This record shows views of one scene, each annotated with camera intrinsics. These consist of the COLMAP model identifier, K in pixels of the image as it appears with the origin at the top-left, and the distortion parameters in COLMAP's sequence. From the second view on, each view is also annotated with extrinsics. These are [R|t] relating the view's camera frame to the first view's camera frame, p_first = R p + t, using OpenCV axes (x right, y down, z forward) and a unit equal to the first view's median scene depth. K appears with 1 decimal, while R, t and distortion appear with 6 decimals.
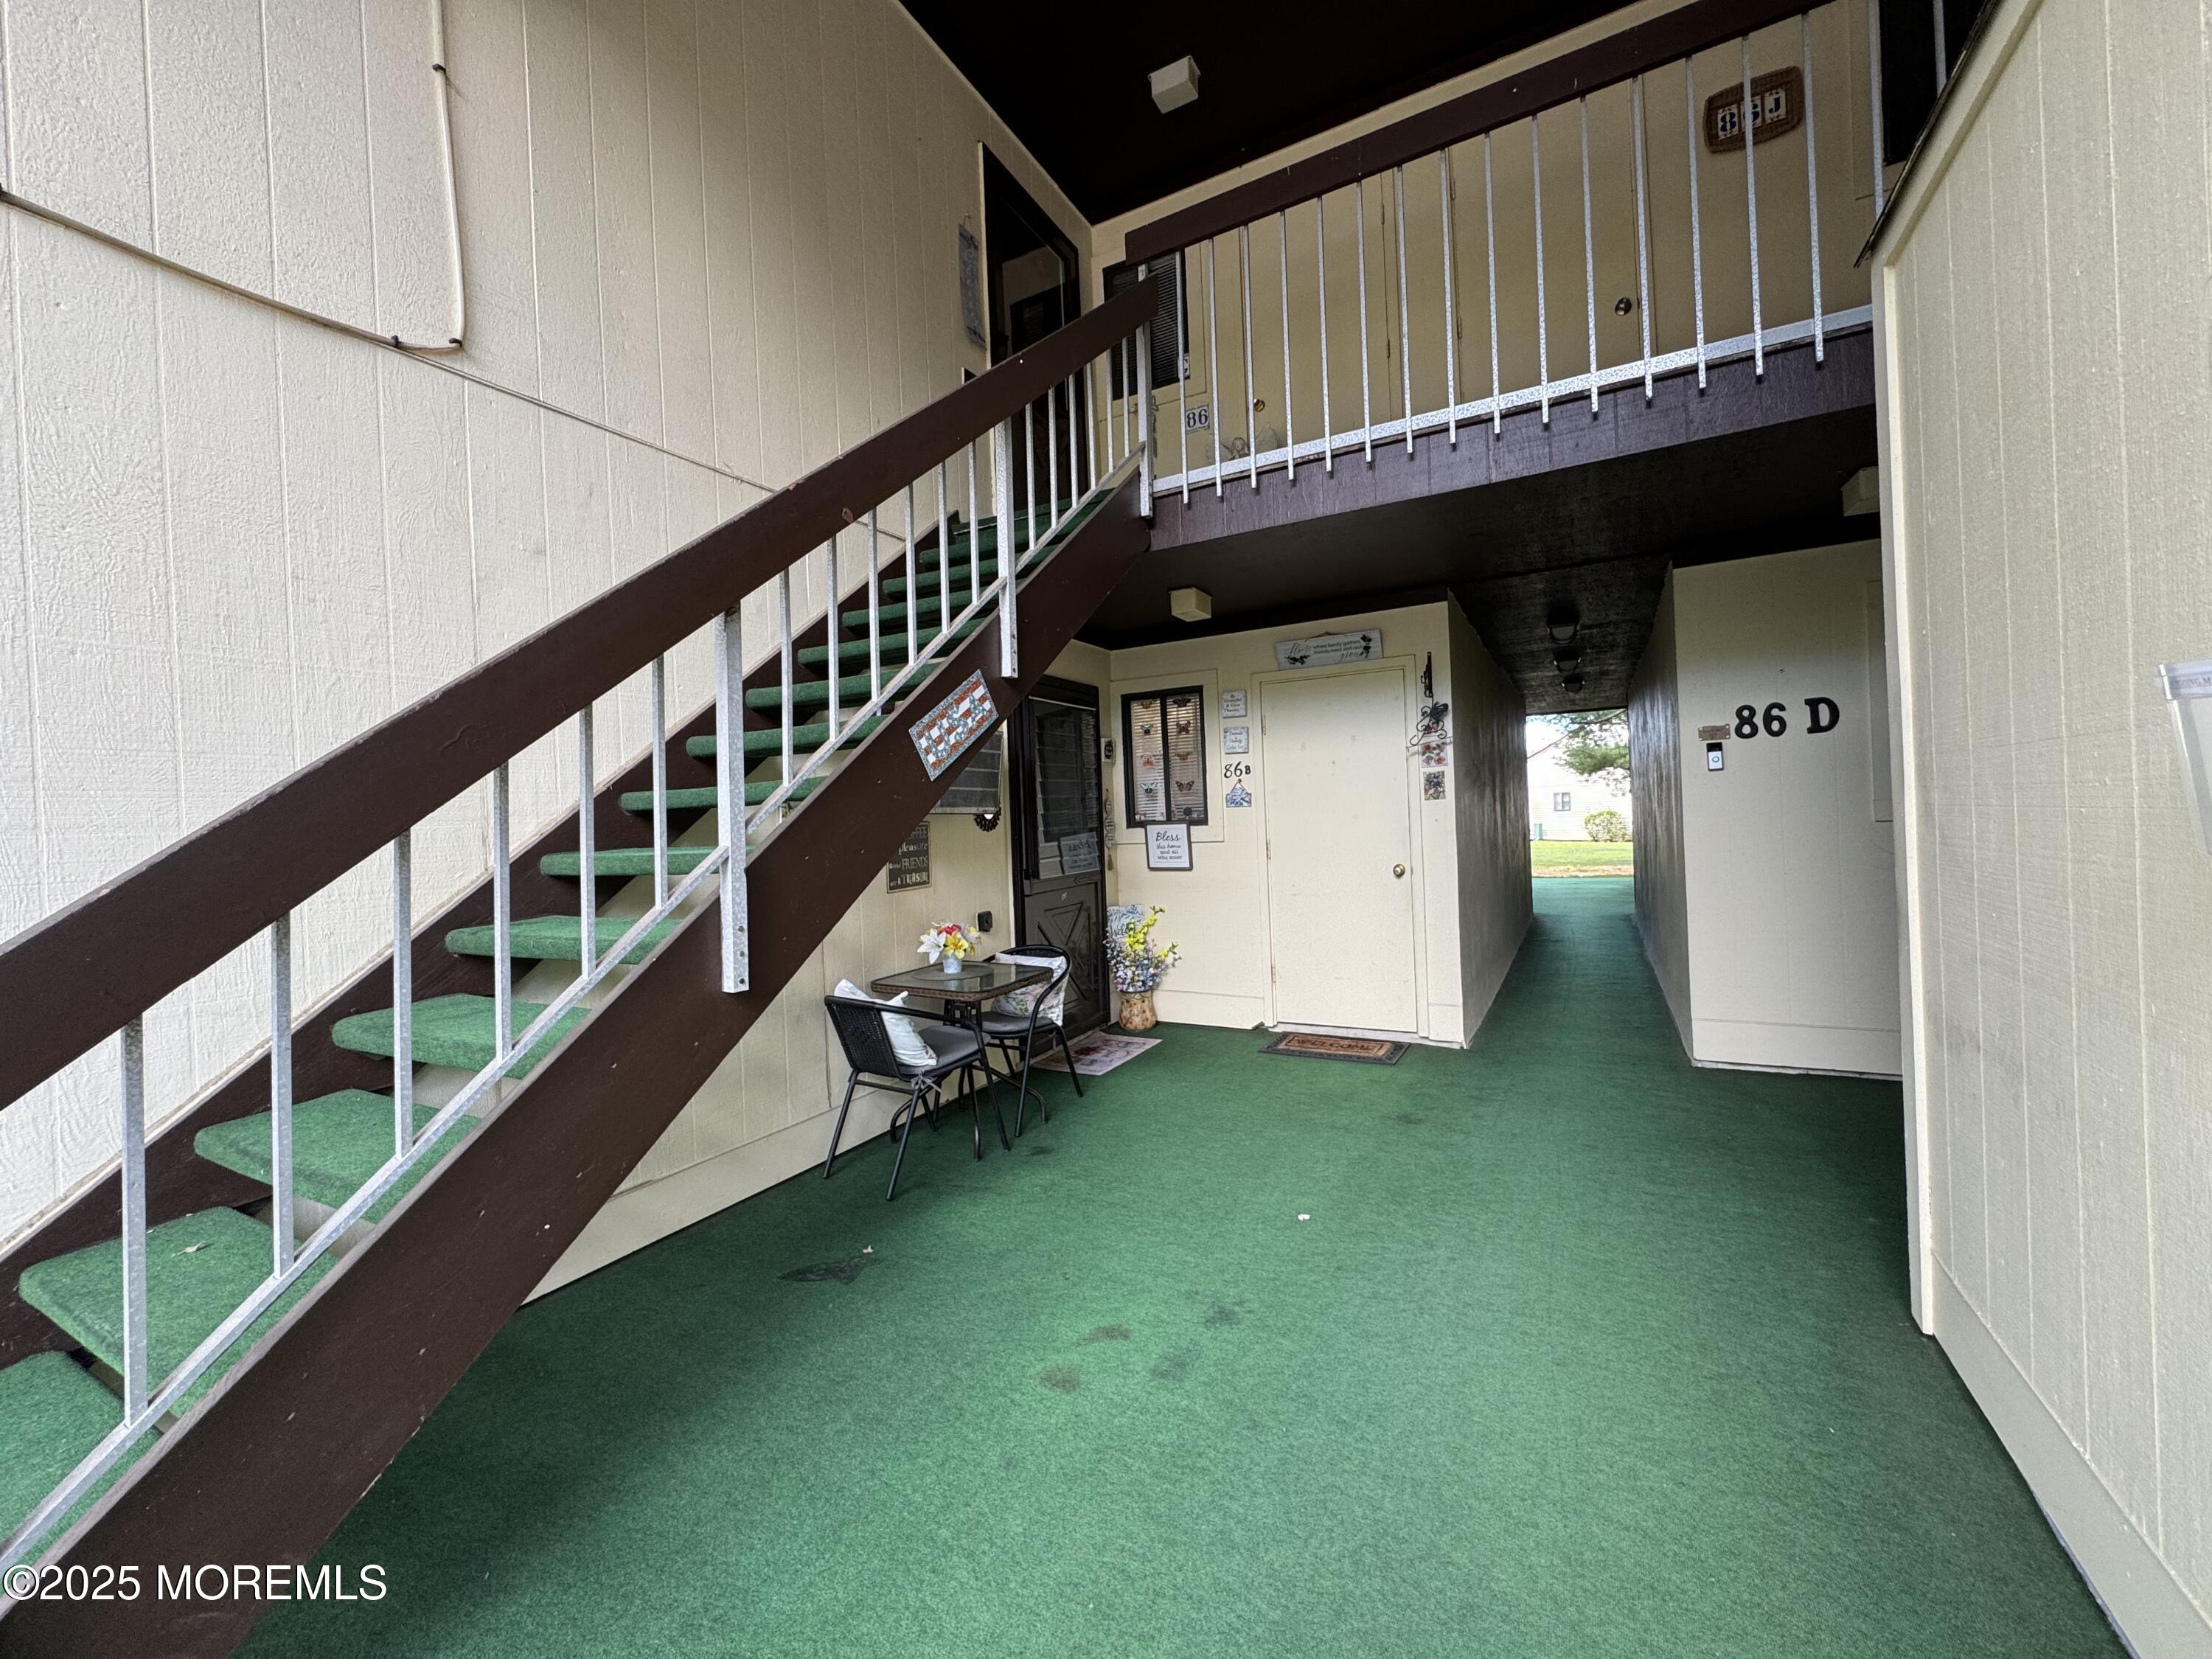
lens RADIAL K [[888.7, 0, 1109.3], [0, 888.7, 822.3], [0, 0, 1]] dist [-0.003252, 0.000410]
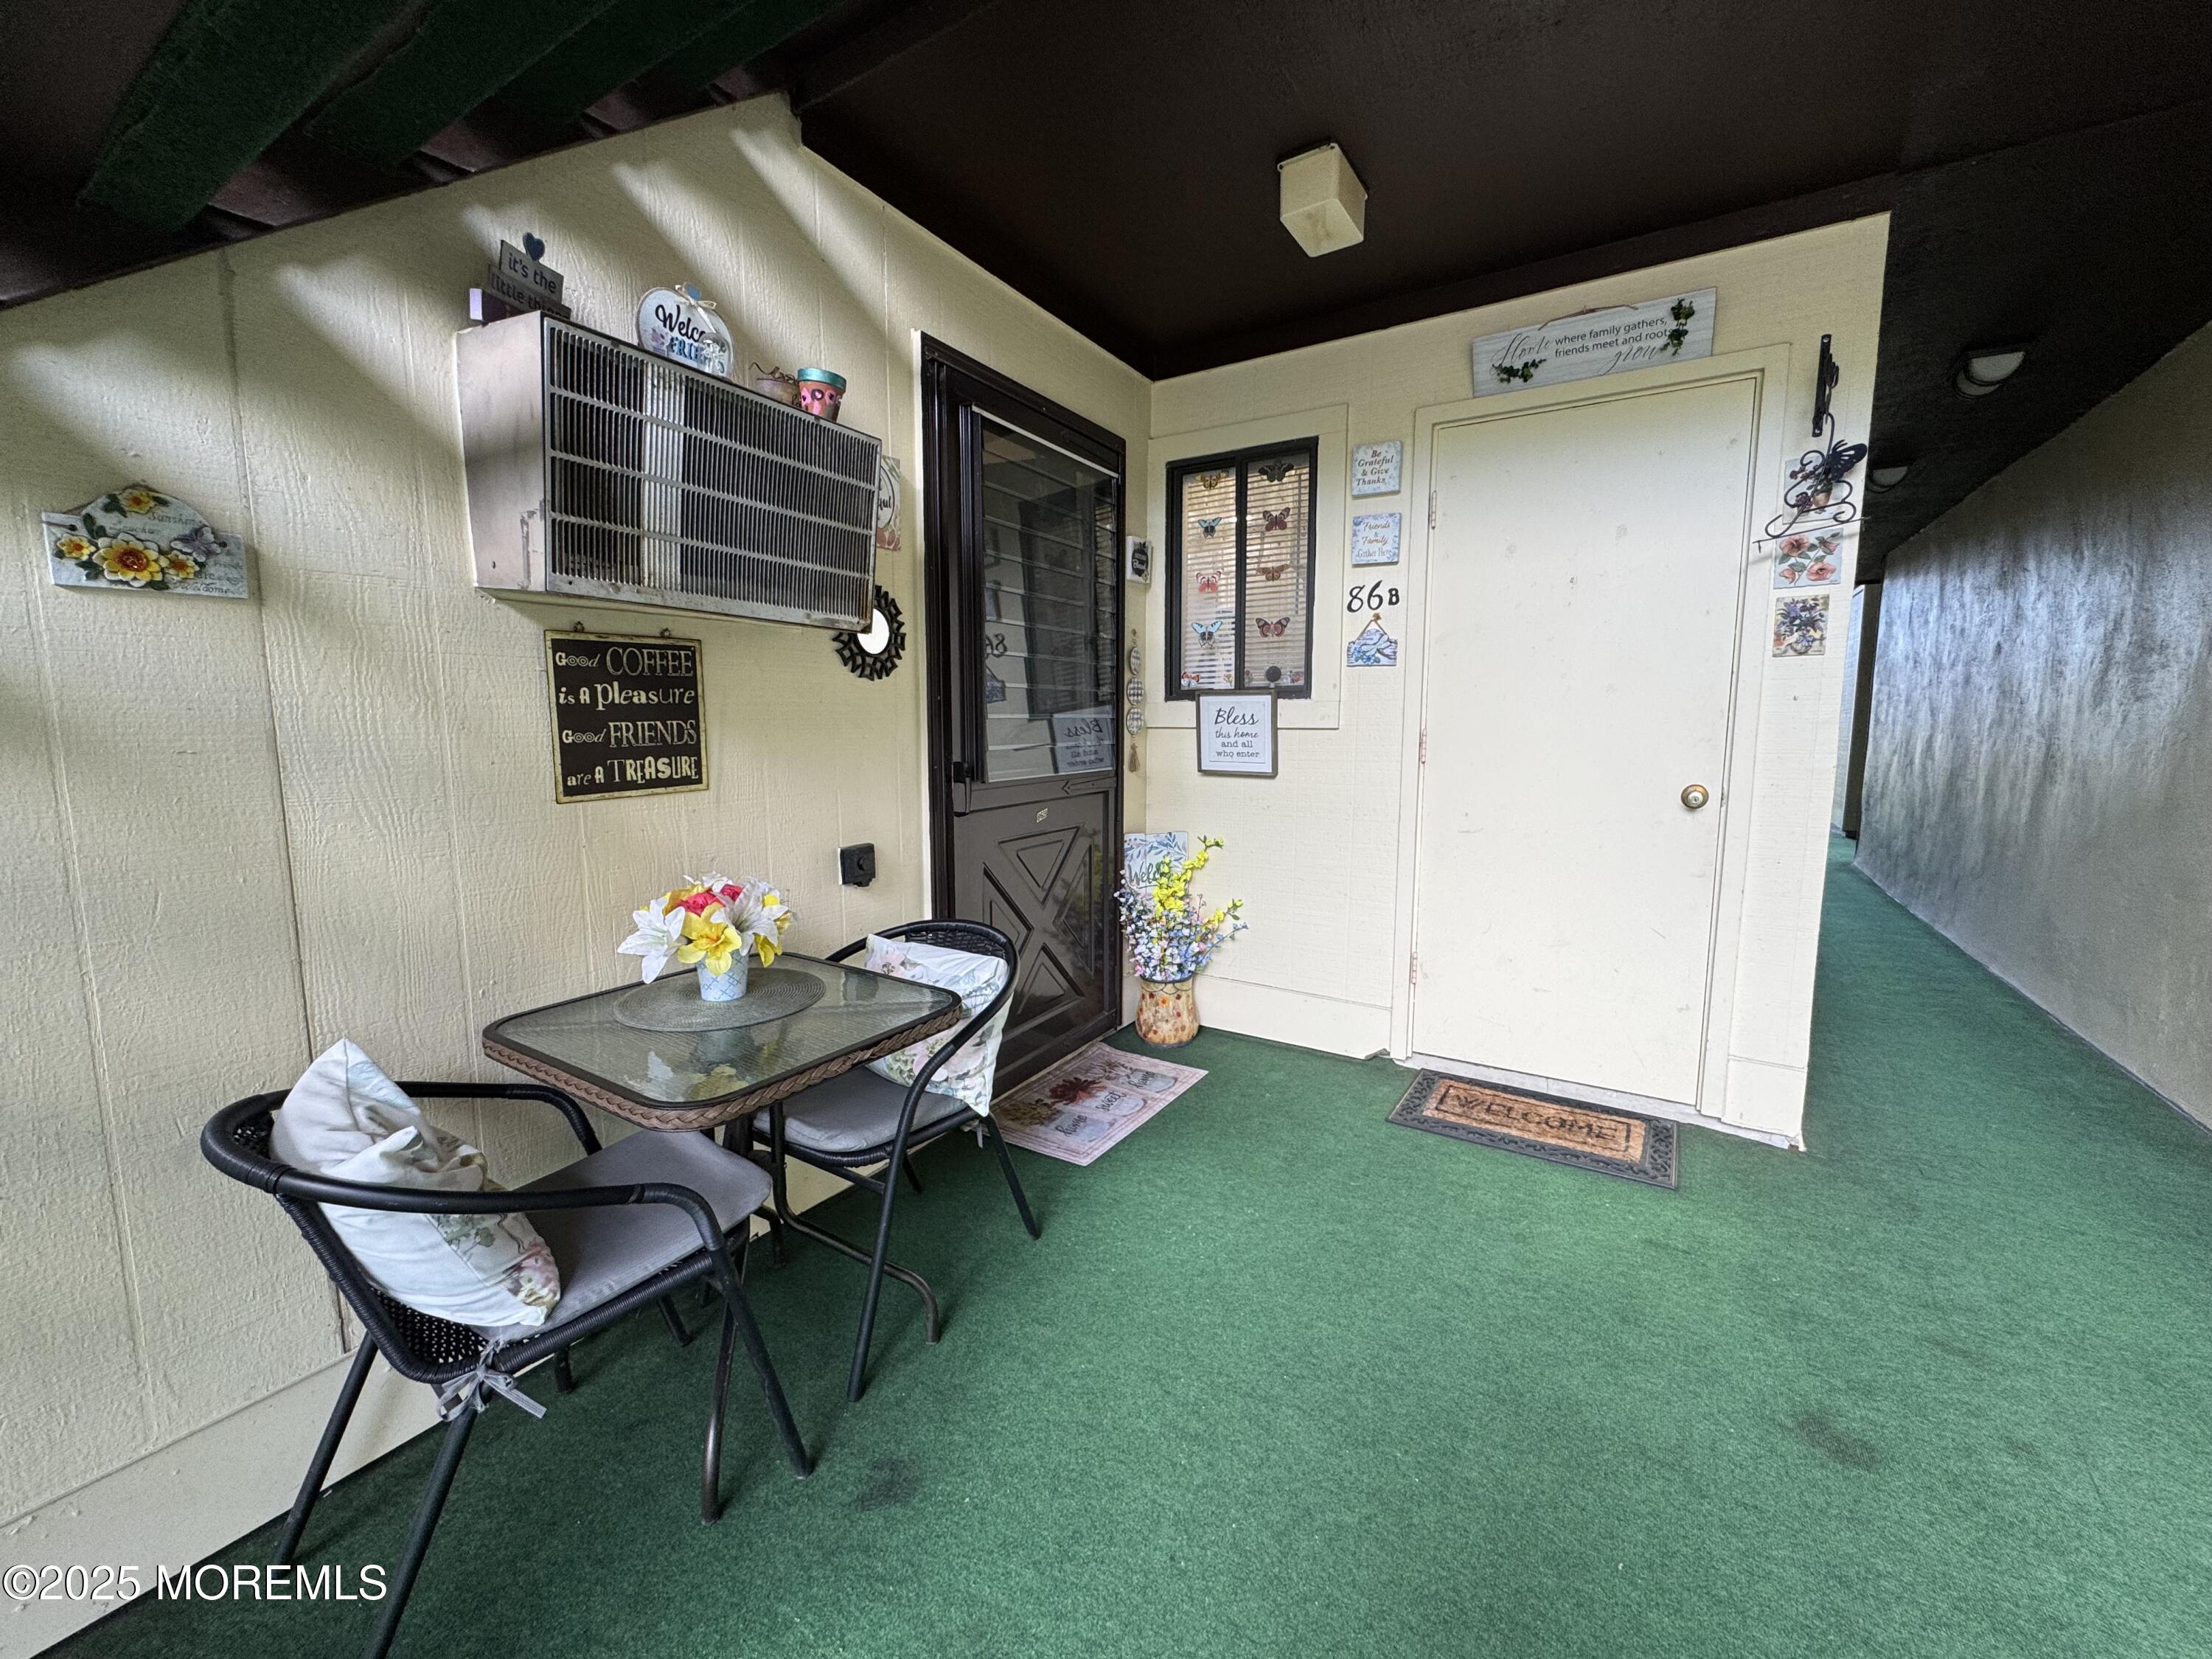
lens RADIAL K [[888.7, 0, 1107.1], [0, 888.7, 825.5], [0, 0, 1]] dist [-0.003252, 0.000410]
pose [[0.997519, 0.047039, -0.052378, 0.017501], [-0.040781, 0.992558, 0.114737, 0.024482], [0.057385, -0.112316, 0.992014, 0.447645]]
